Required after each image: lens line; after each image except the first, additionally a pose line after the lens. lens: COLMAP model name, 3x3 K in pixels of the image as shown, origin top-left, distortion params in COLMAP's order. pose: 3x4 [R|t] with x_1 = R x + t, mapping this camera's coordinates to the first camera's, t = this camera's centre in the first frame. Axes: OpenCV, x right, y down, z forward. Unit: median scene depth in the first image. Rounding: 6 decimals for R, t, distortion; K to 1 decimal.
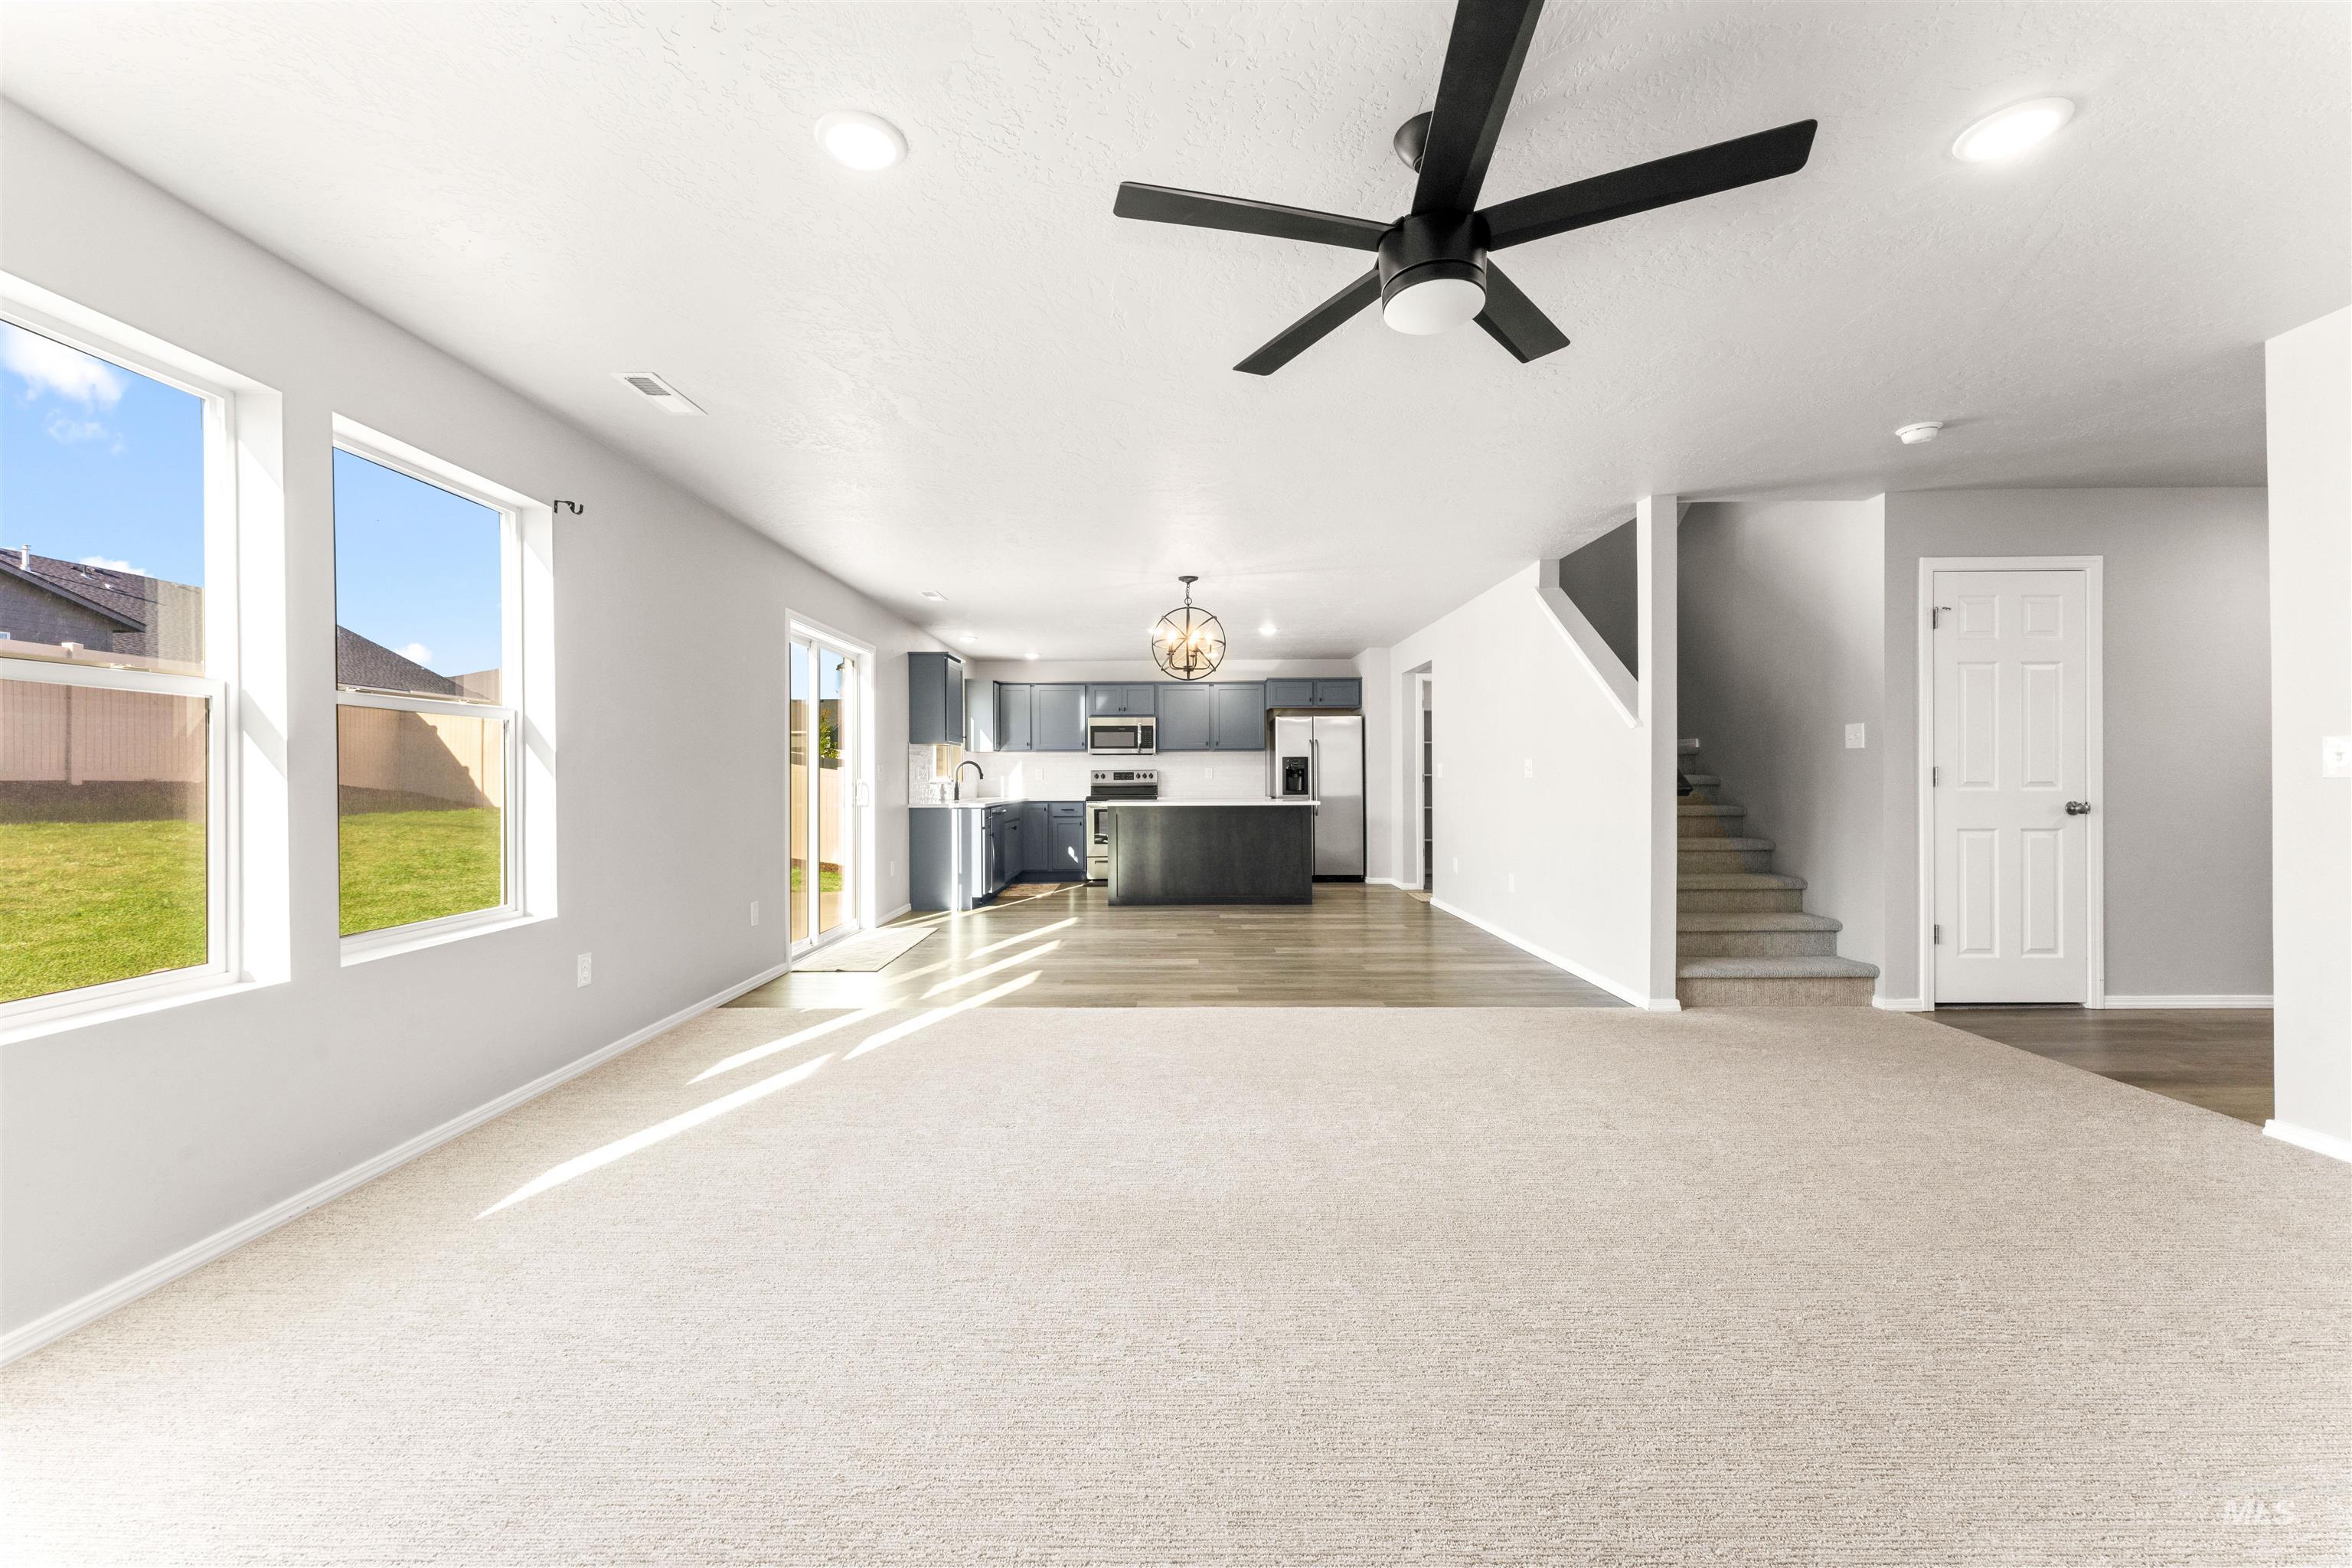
lens RADIAL K [[953.9, 0, 1175.3], [0, 953.9, 796.3], [0, 0, 1]] dist [0.016310, -0.000110]
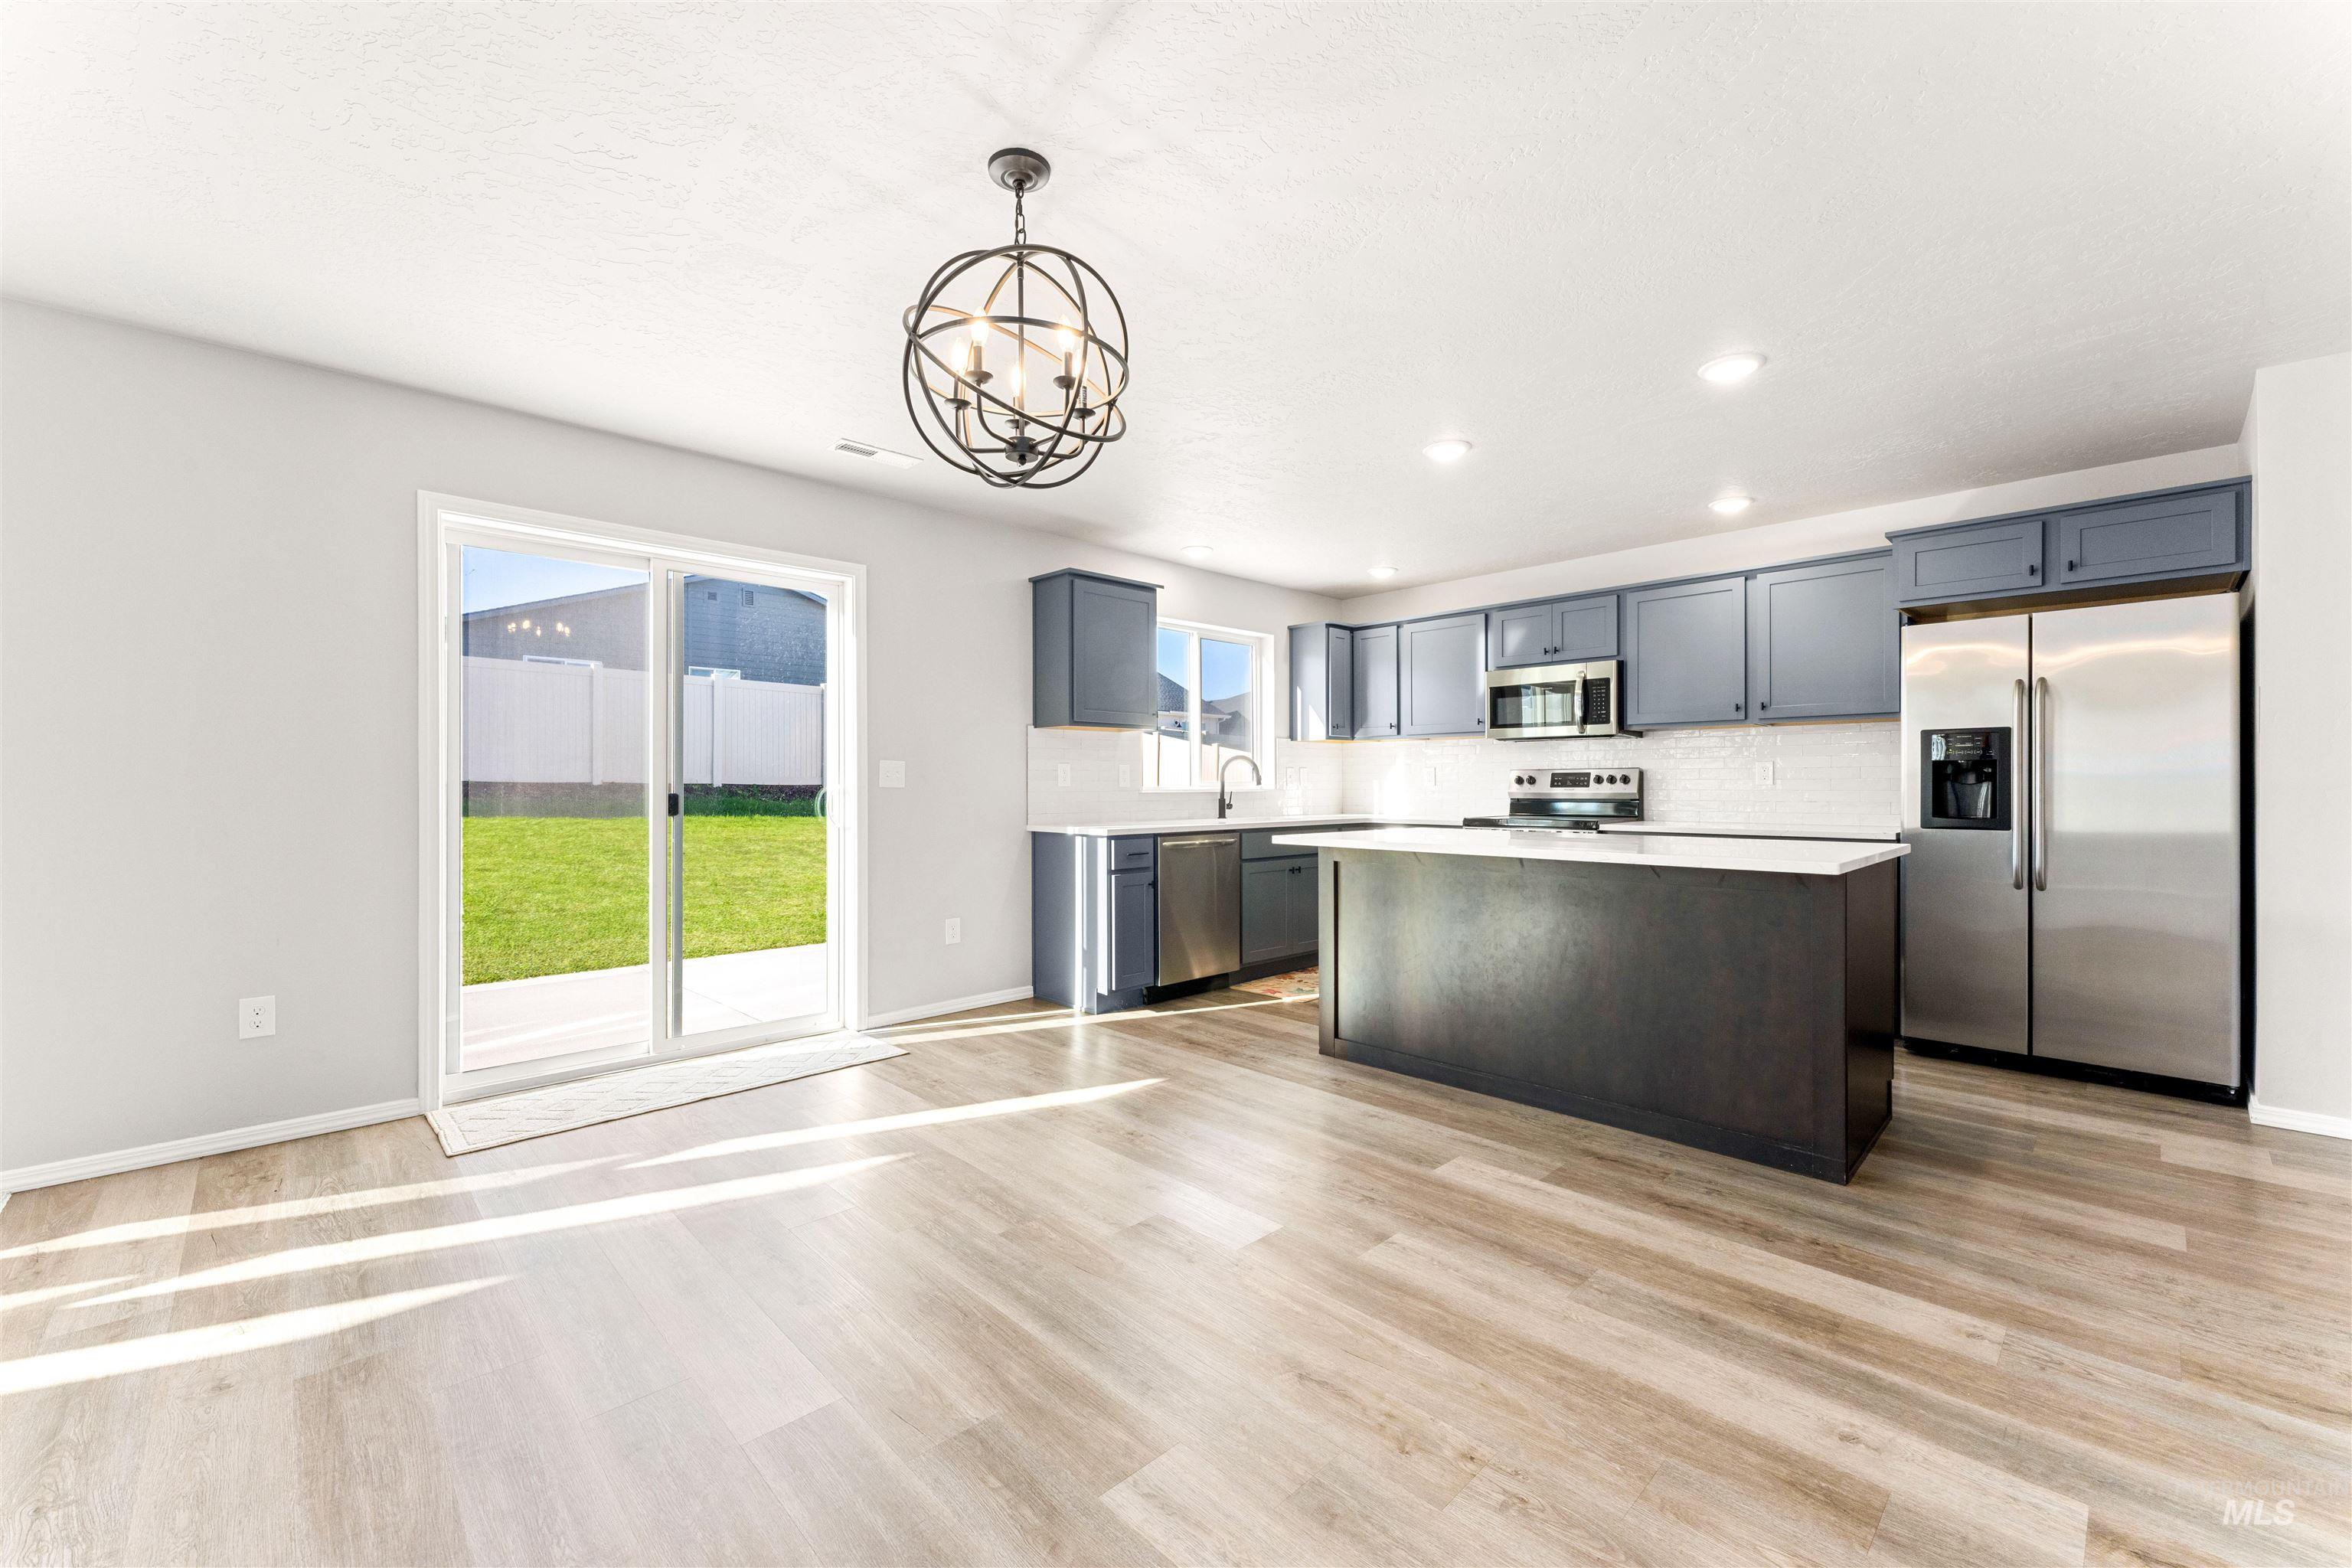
lens RADIAL K [[953.9, 0, 1175.3], [0, 953.9, 796.3], [0, 0, 1]] dist [0.016310, -0.000110]
pose [[0.694407, 0.012884, -0.719467, 0.182435], [-0.016545, 0.999861, 0.001936, -0.010455], [0.719392, 0.010559, 0.694524, 0.513065]]
